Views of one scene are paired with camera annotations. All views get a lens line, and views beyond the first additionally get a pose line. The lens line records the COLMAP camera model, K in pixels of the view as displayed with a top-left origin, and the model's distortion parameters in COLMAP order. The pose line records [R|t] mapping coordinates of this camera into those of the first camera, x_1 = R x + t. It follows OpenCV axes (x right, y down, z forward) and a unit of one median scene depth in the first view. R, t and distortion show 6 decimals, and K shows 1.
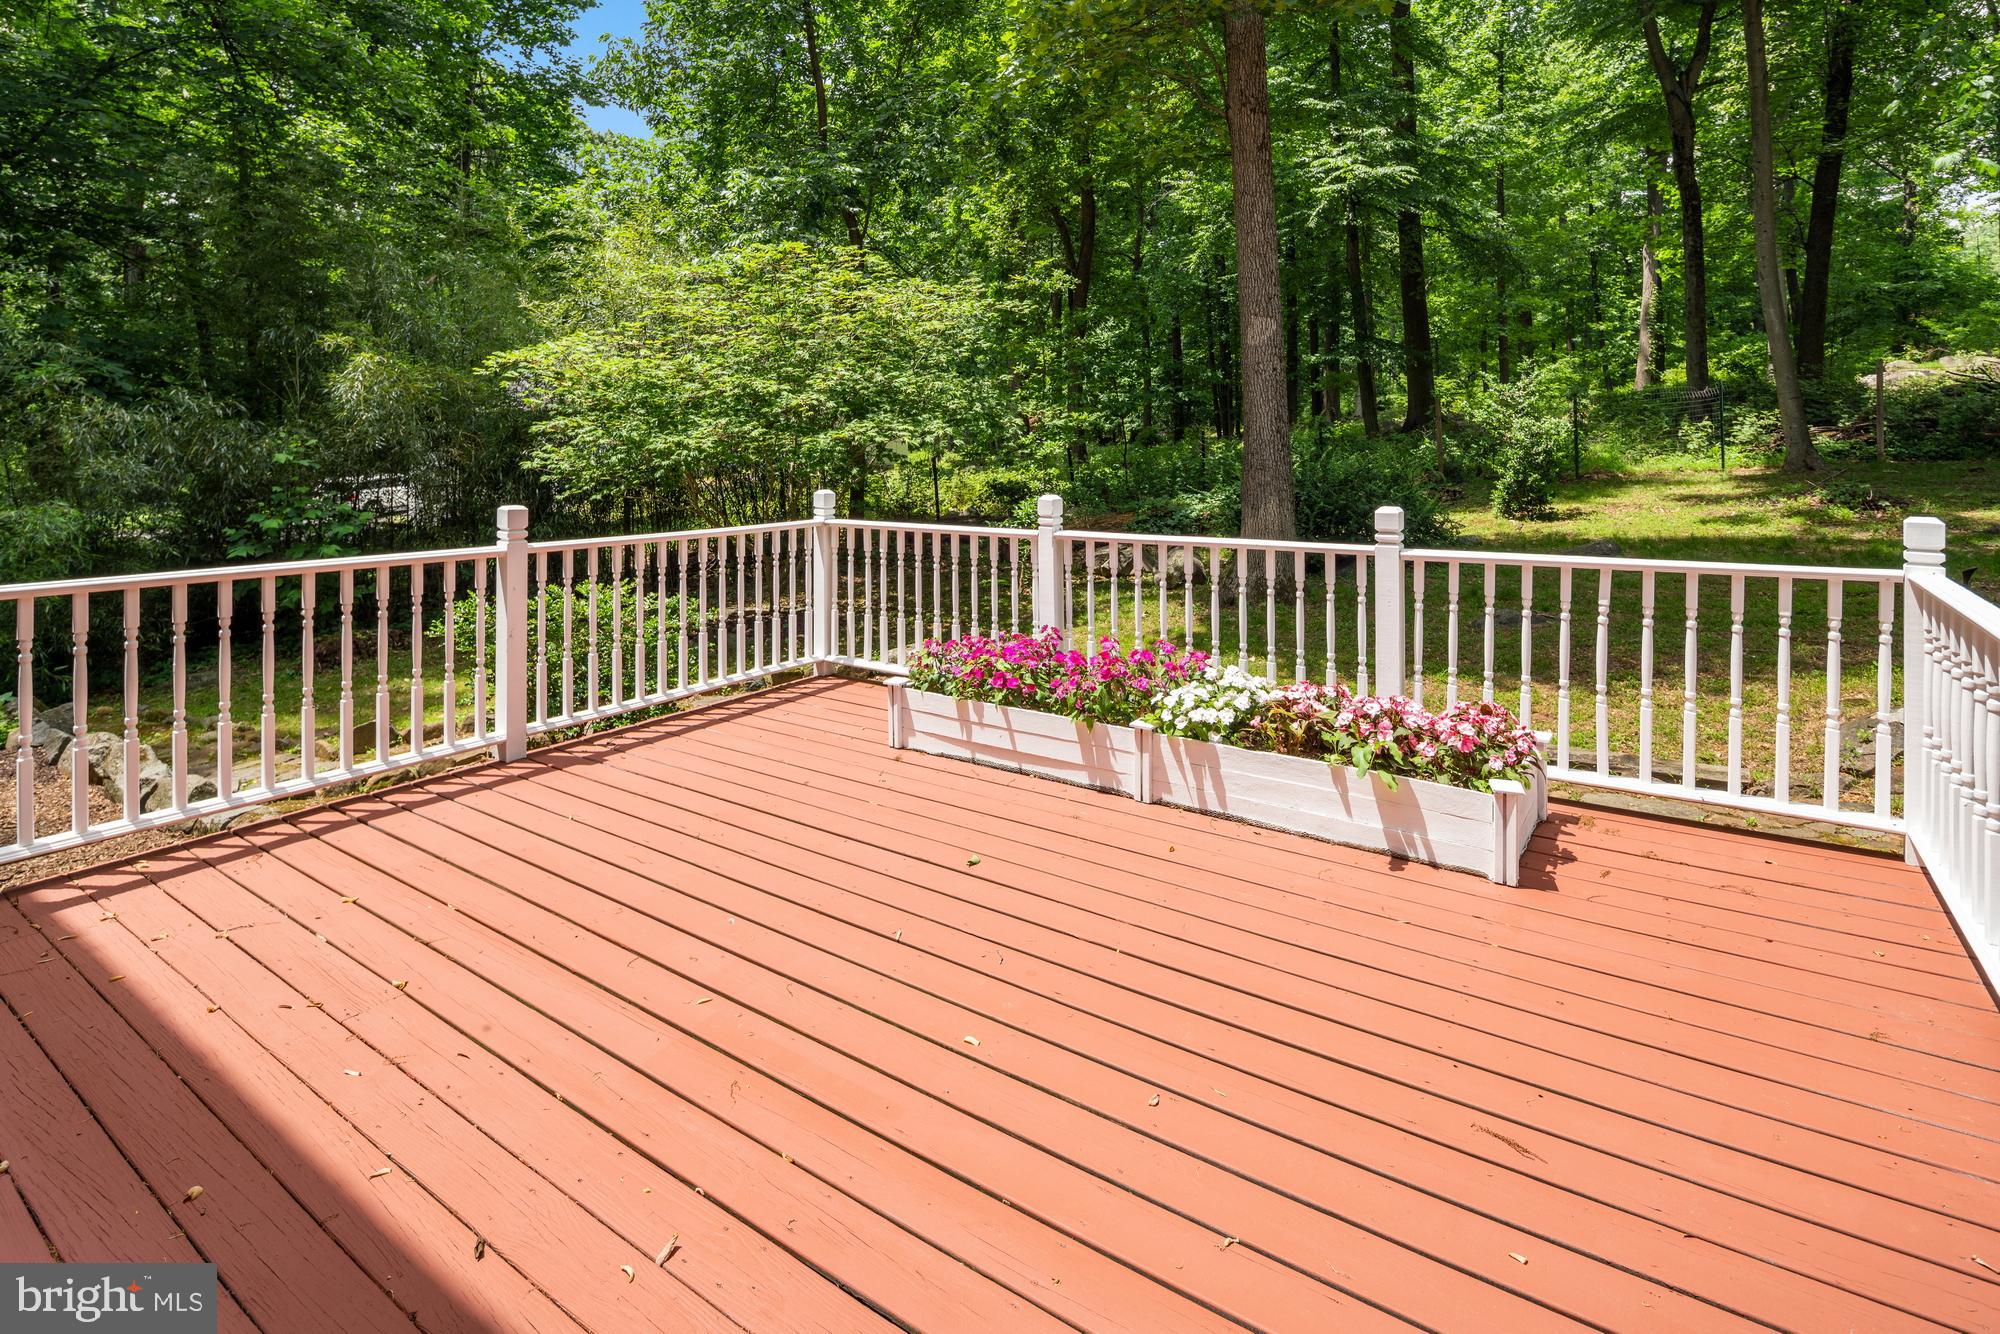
lens RADIAL K [[998.3, 0, 1000.0], [0, 998.3, 667.0], [0, 0, 1]] dist [0.001928, -0.000268]
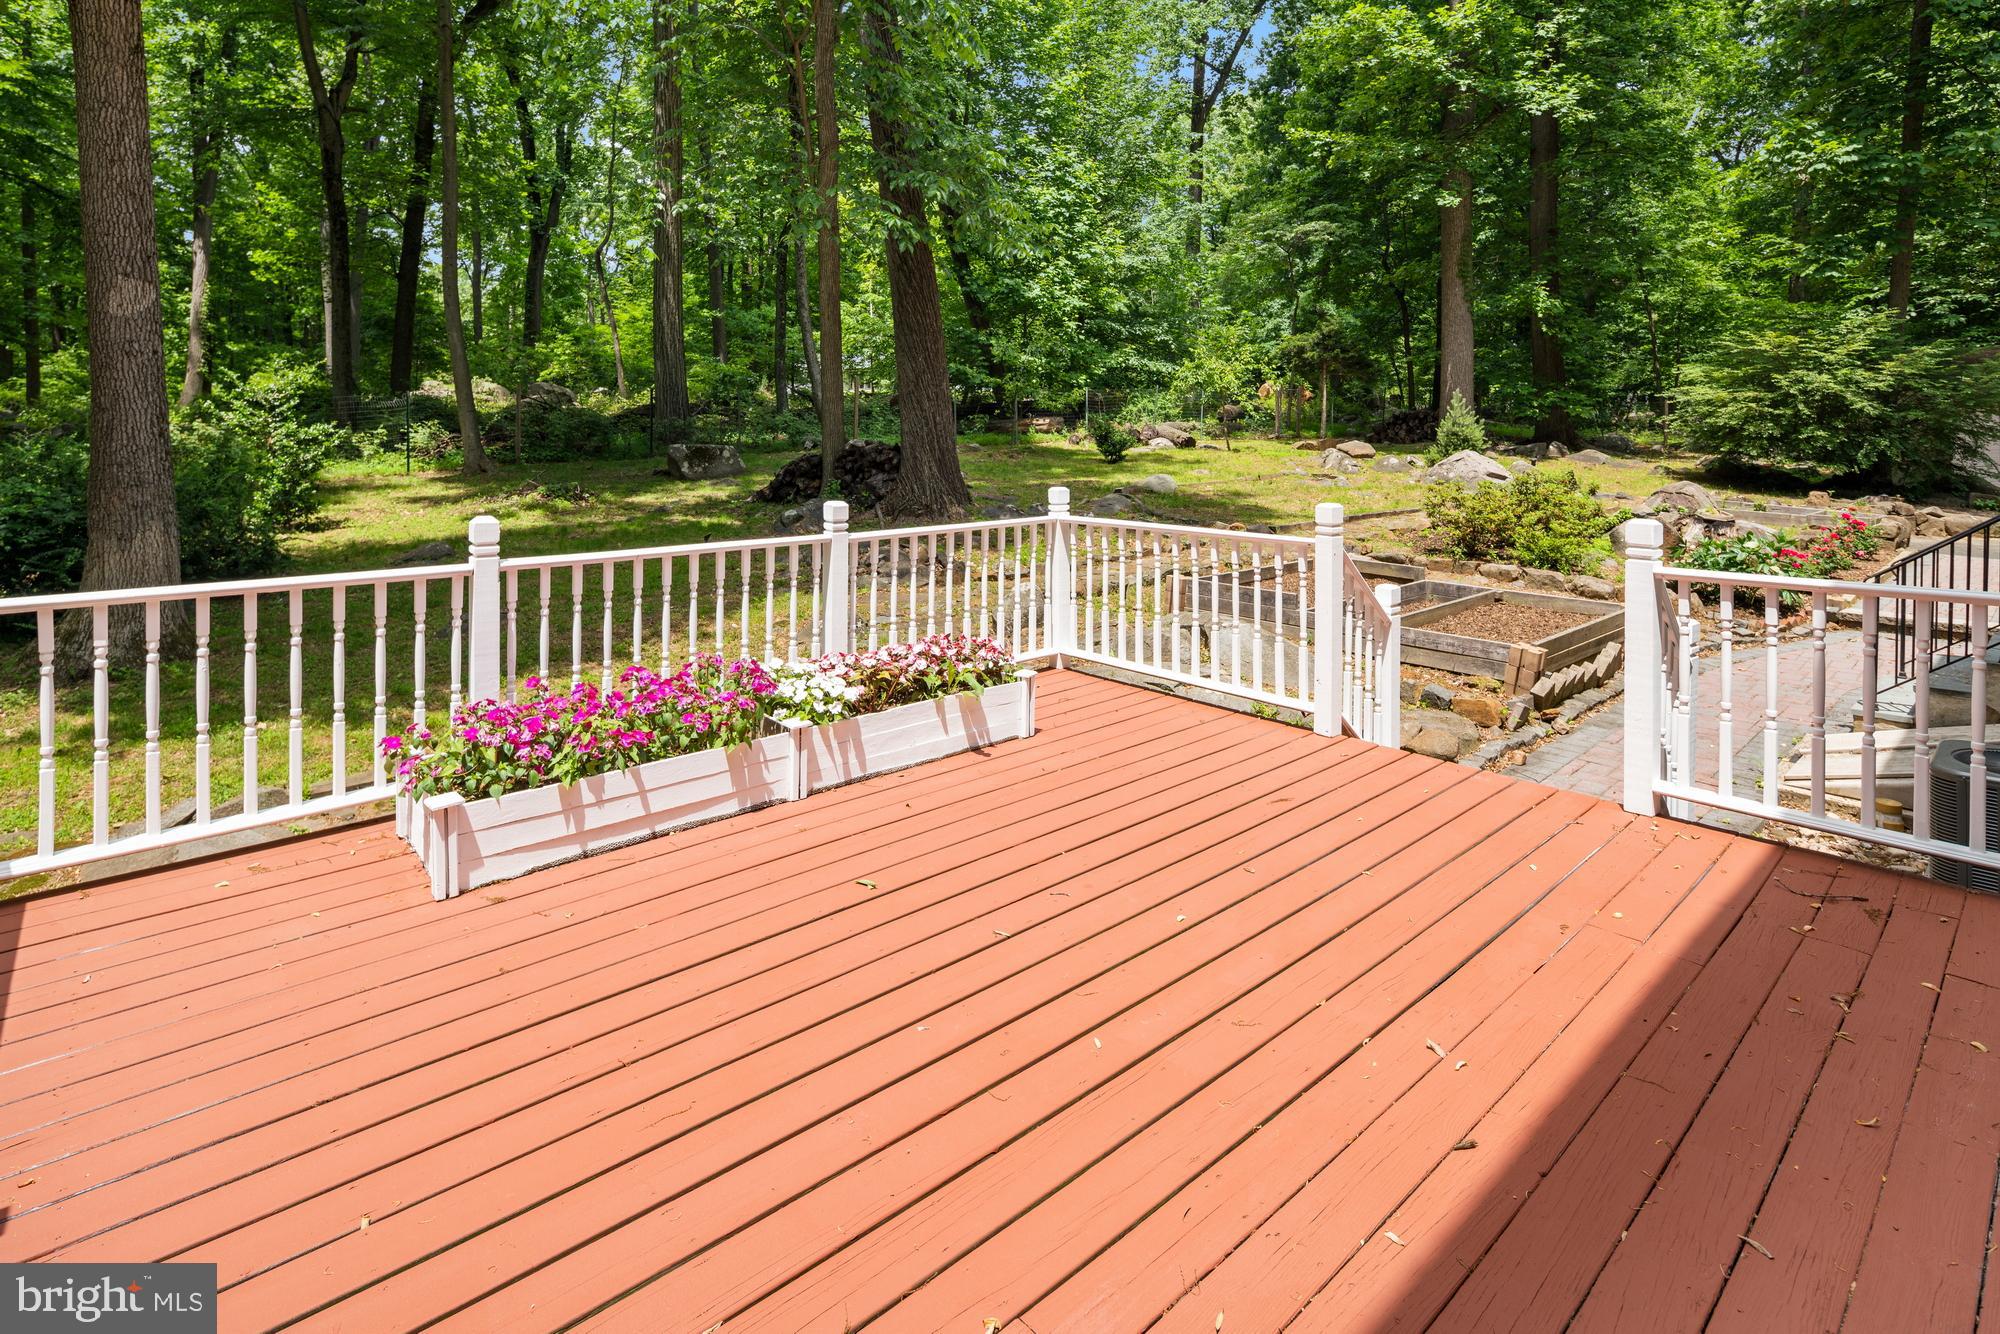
lens RADIAL K [[998.3, 0, 1000.0], [0, 998.3, 667.0], [0, 0, 1]] dist [0.001928, -0.000268]
pose [[0.201553, -0.209655, 0.956776, -0.757026], [0.216725, 0.962157, 0.165179, -0.117980], [-0.955200, 0.174065, 0.239363, 0.536414]]
